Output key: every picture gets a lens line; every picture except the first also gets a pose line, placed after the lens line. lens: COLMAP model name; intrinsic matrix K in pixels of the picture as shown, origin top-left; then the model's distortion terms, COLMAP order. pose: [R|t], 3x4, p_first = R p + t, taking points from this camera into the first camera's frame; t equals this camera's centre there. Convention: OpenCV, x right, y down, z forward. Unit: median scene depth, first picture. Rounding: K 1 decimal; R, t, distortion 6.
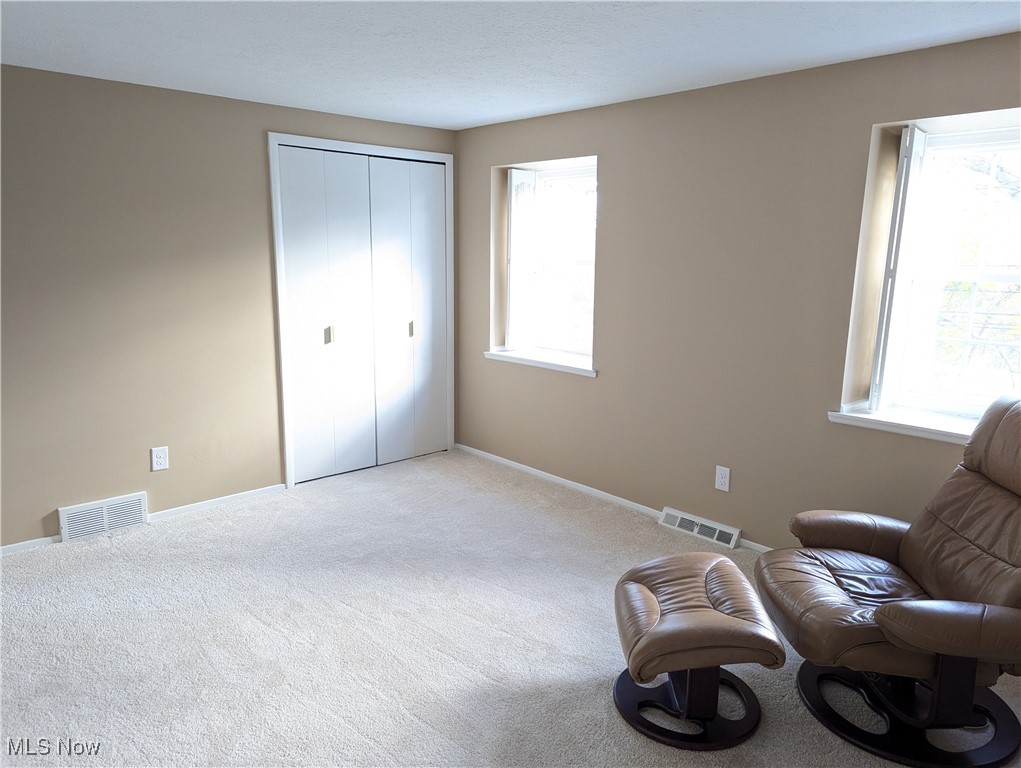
lens RADIAL K [[694.9, 0, 510.5], [0, 694.9, 384.0], [0, 0, 1]] dist [0.007284, -0.033458]
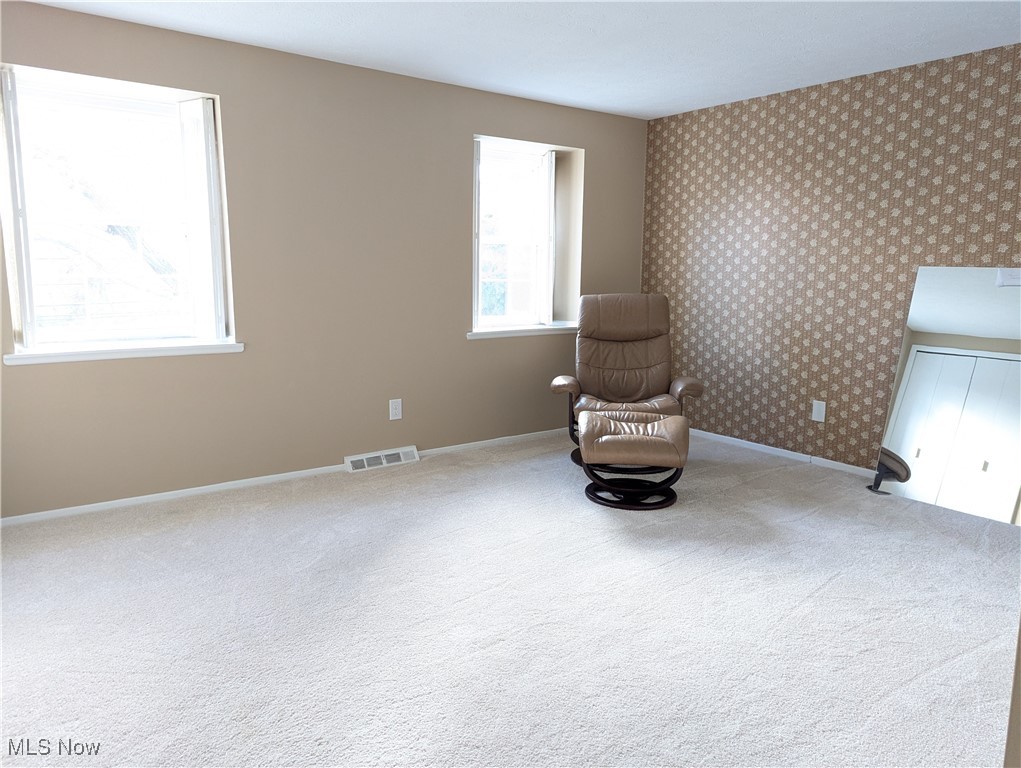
lens RADIAL K [[694.9, 0, 510.5], [0, 694.9, 384.0], [0, 0, 1]] dist [0.007284, -0.033458]
pose [[0.111246, -0.171046, 0.978962, -0.828813], [0.175912, 0.972911, 0.149999, -0.049453], [-0.978100, 0.155525, 0.138321, 0.641977]]
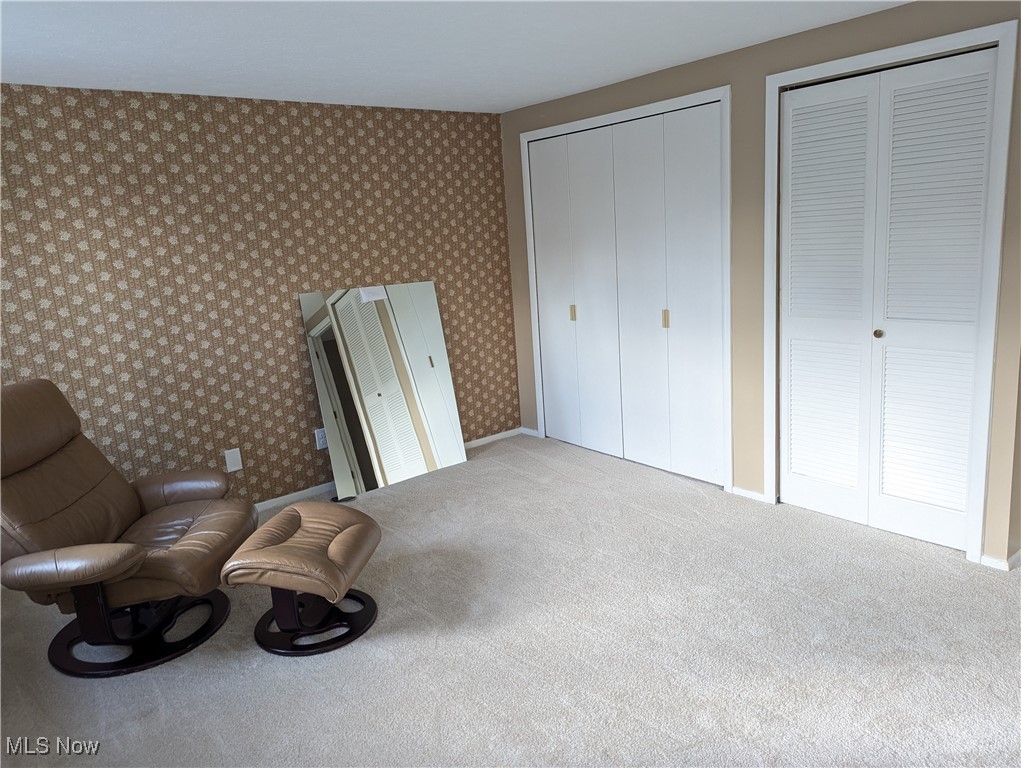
lens RADIAL K [[694.9, 0, 510.5], [0, 694.9, 384.0], [0, 0, 1]] dist [0.007284, -0.033458]
pose [[-0.997092, 0.039894, 0.064933, -0.115249], [0.062150, 0.918766, 0.389880, -0.241002], [-0.044104, 0.392782, -0.918573, 1.235595]]
